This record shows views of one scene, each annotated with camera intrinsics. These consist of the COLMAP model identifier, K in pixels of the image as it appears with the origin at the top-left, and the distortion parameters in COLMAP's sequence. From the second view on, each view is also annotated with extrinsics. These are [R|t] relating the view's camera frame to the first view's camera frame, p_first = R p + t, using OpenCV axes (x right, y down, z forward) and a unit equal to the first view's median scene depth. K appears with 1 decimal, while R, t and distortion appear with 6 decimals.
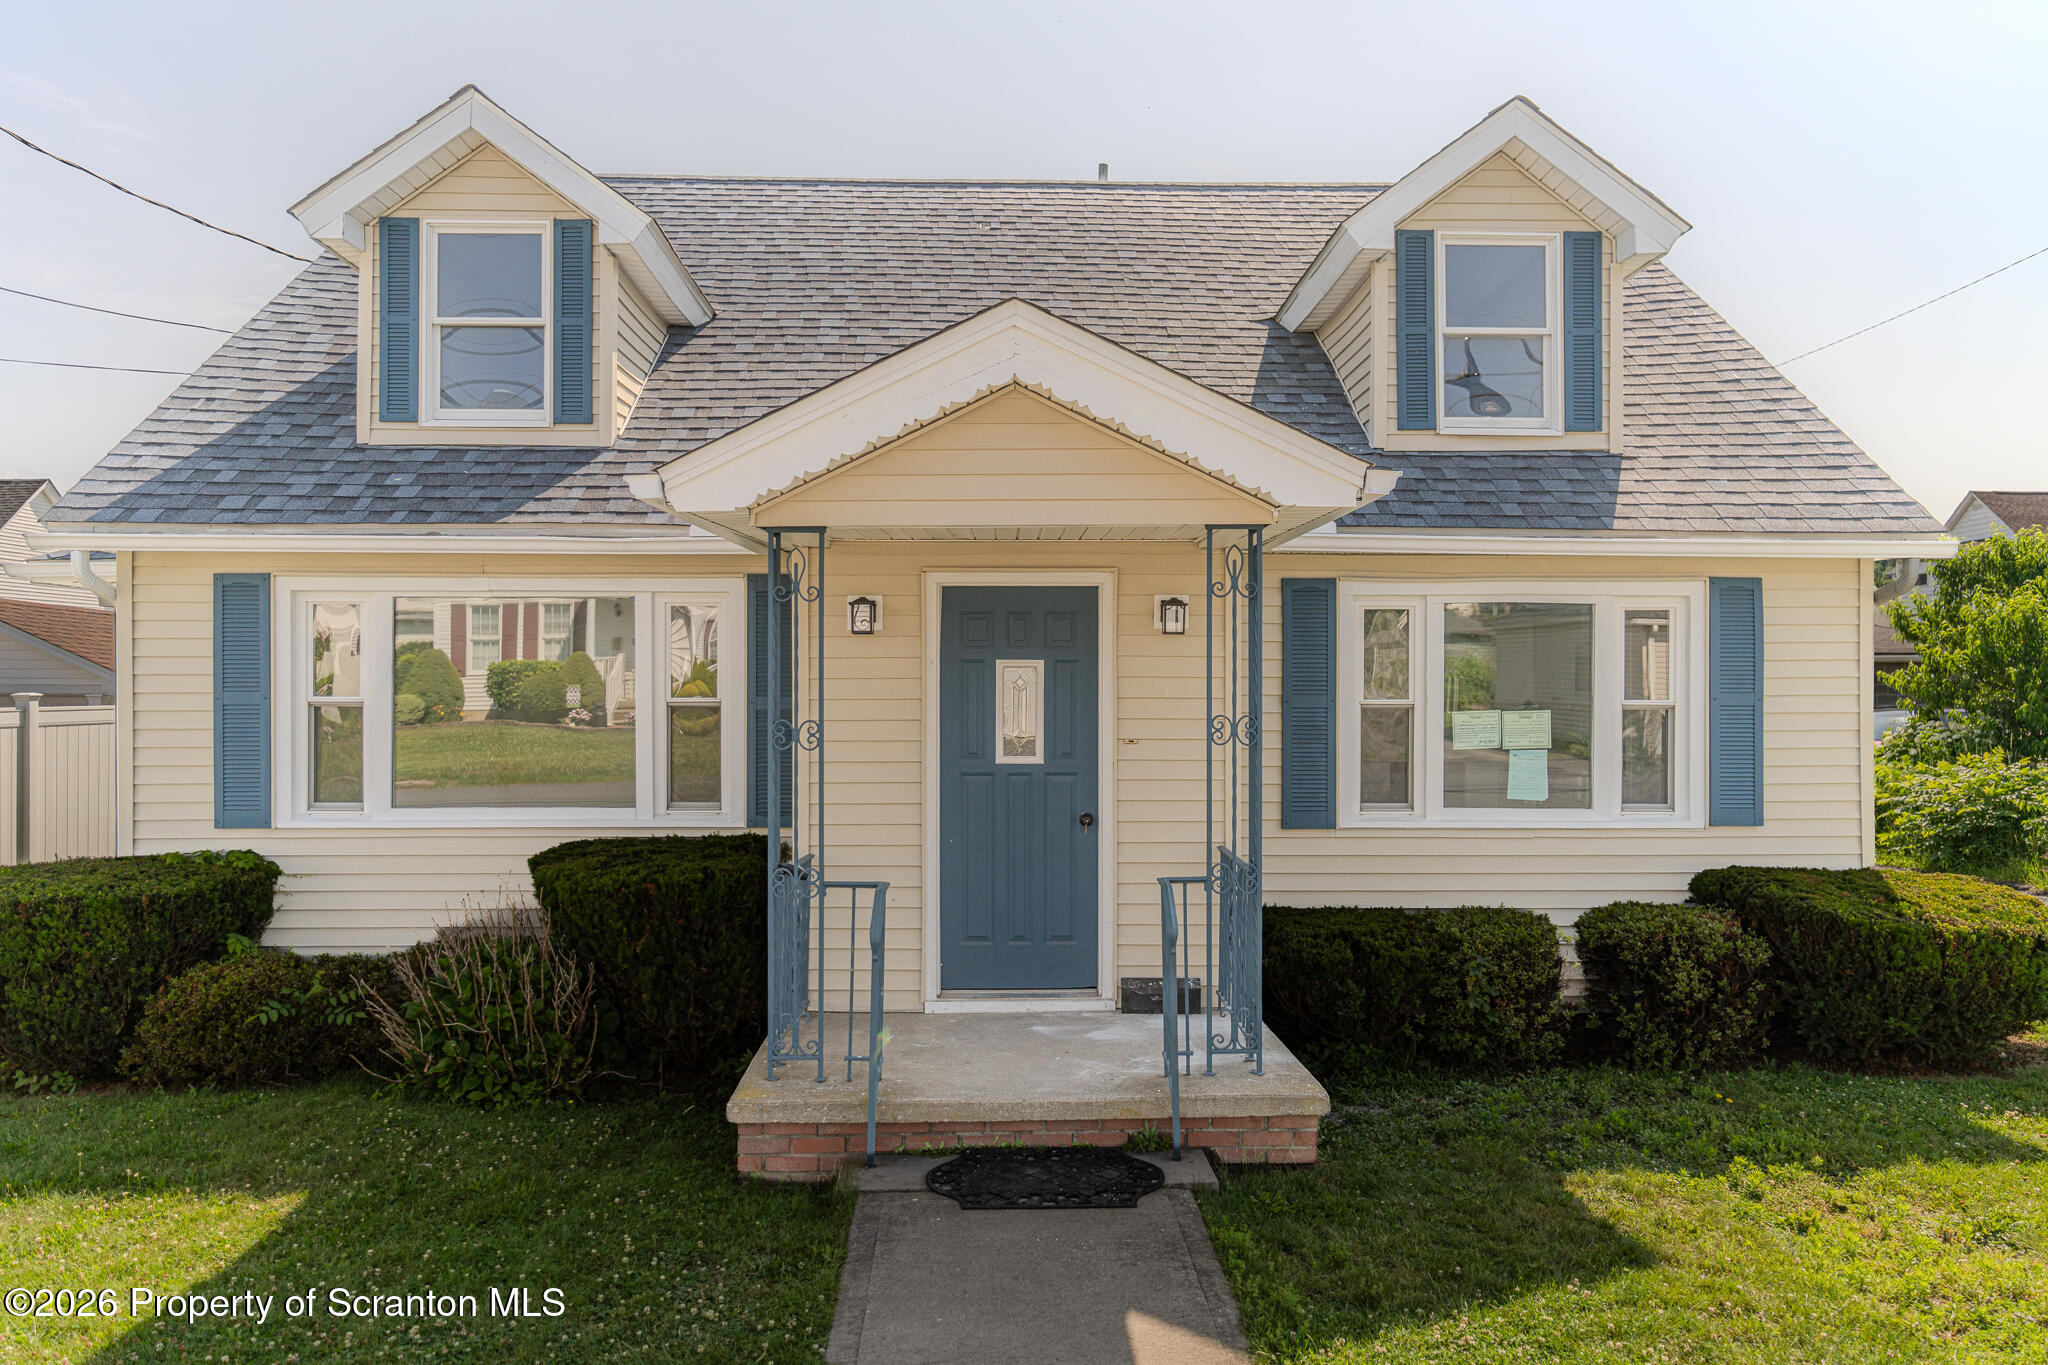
lens RADIAL K [[1396.8, 0, 1062.8], [0, 1396.8, 685.2], [0, 0, 1]] dist [-0.009780, 0.002448]
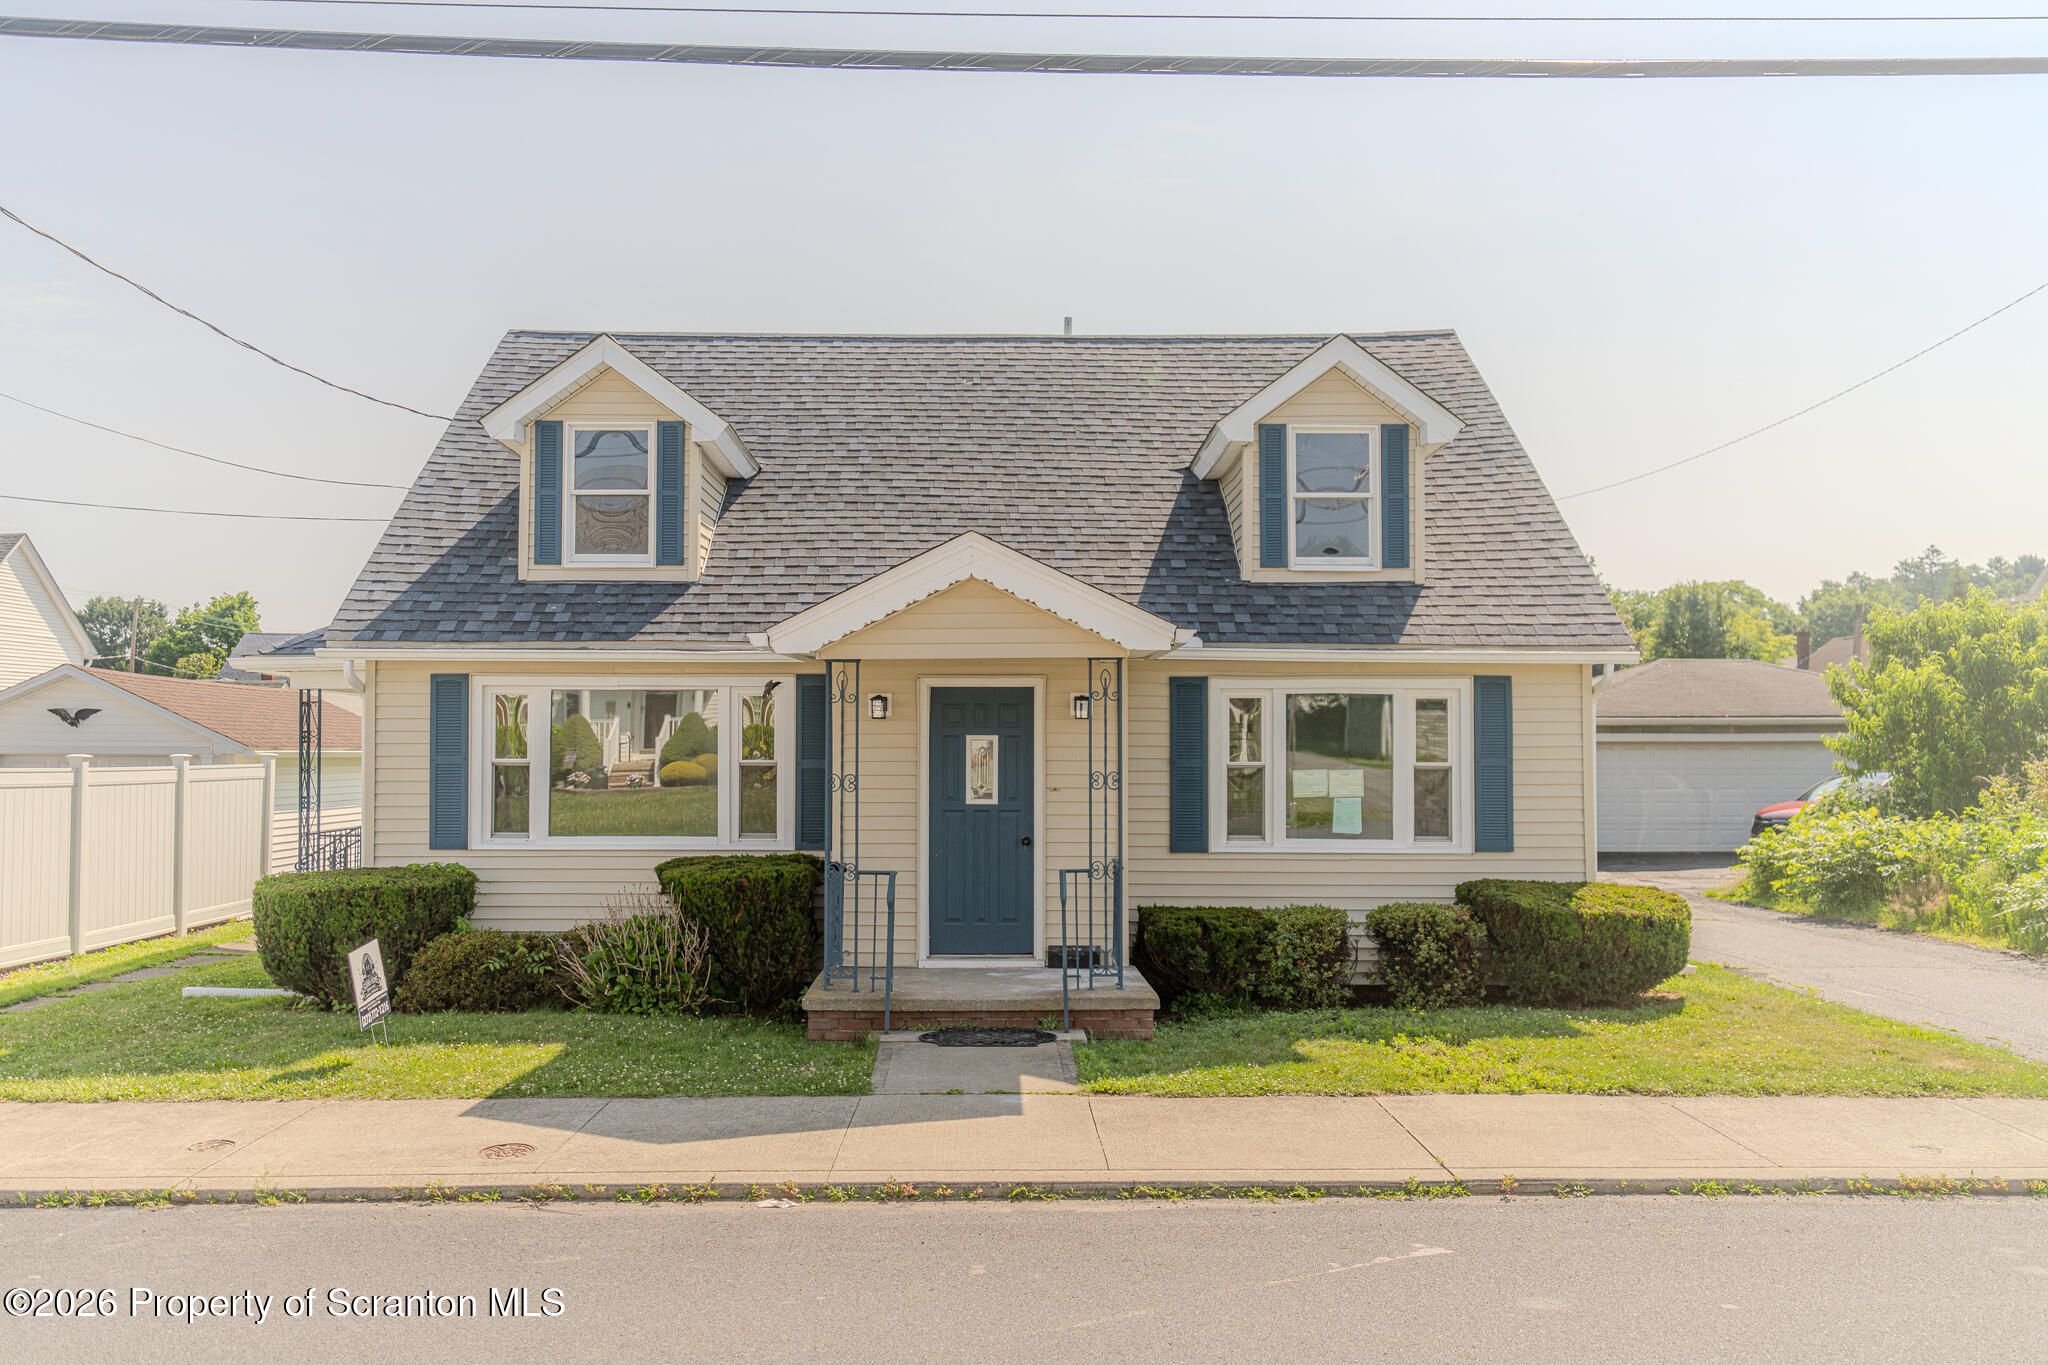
lens RADIAL K [[1644.7, 0, 1063.4], [0, 1644.7, 706.8], [0, 0, 1]] dist [-0.029442, -0.010719]
pose [[0.999944, 0.000890, -0.010535, 0.066833], [-0.001140, 0.999719, -0.023667, -0.006173], [0.010511, 0.023678, 0.999664, -0.683727]]
